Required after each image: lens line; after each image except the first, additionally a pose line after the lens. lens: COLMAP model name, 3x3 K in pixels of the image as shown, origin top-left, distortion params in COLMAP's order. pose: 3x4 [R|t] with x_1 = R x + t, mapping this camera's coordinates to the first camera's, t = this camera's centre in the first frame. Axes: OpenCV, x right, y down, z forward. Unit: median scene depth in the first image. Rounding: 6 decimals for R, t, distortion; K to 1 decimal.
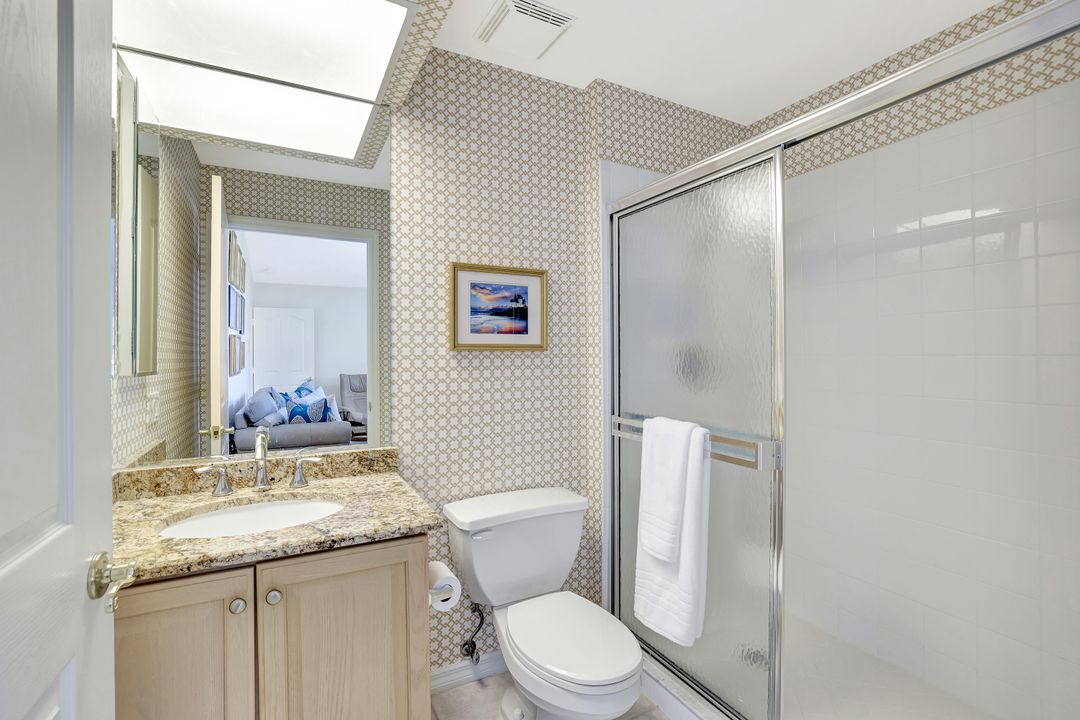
lens RADIAL K [[471.8, 0, 536.4], [0, 471.8, 351.0], [0, 0, 1]] dist [-0.051189, 0.022466]
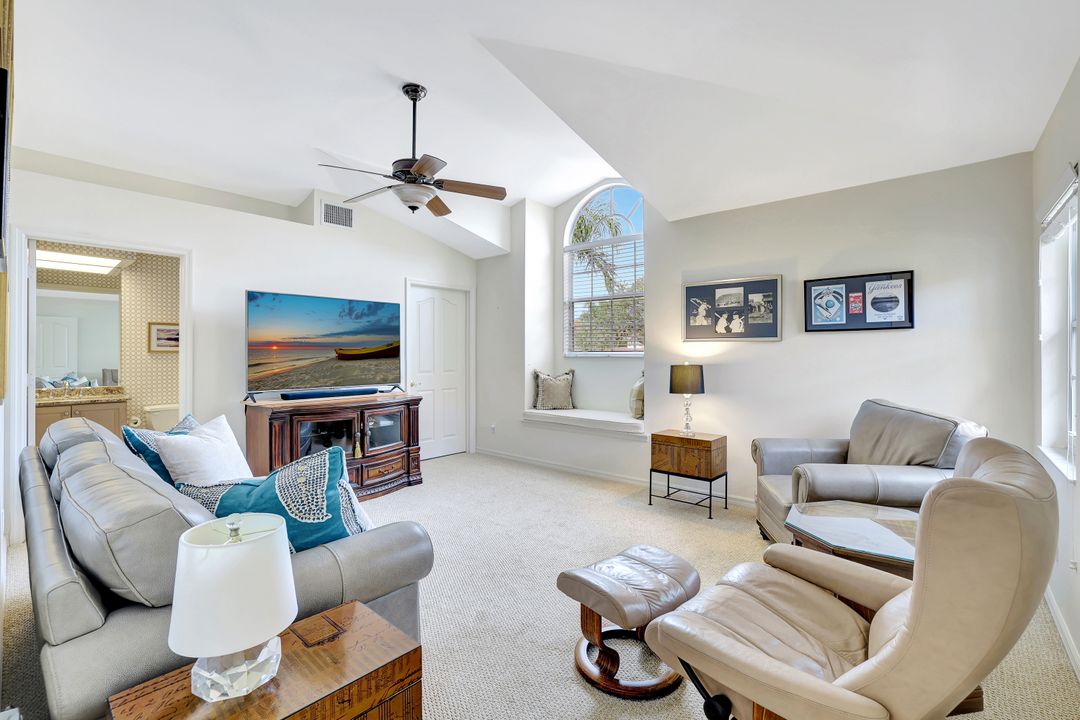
lens RADIAL K [[471.8, 0, 536.4], [0, 471.8, 351.0], [0, 0, 1]] dist [-0.051189, 0.022466]
pose [[0.937578, 0.005723, 0.347729, 1.054790], [-0.005591, 0.999983, -0.001382, -0.021198], [-0.347731, -0.000648, 0.937594, -2.430361]]
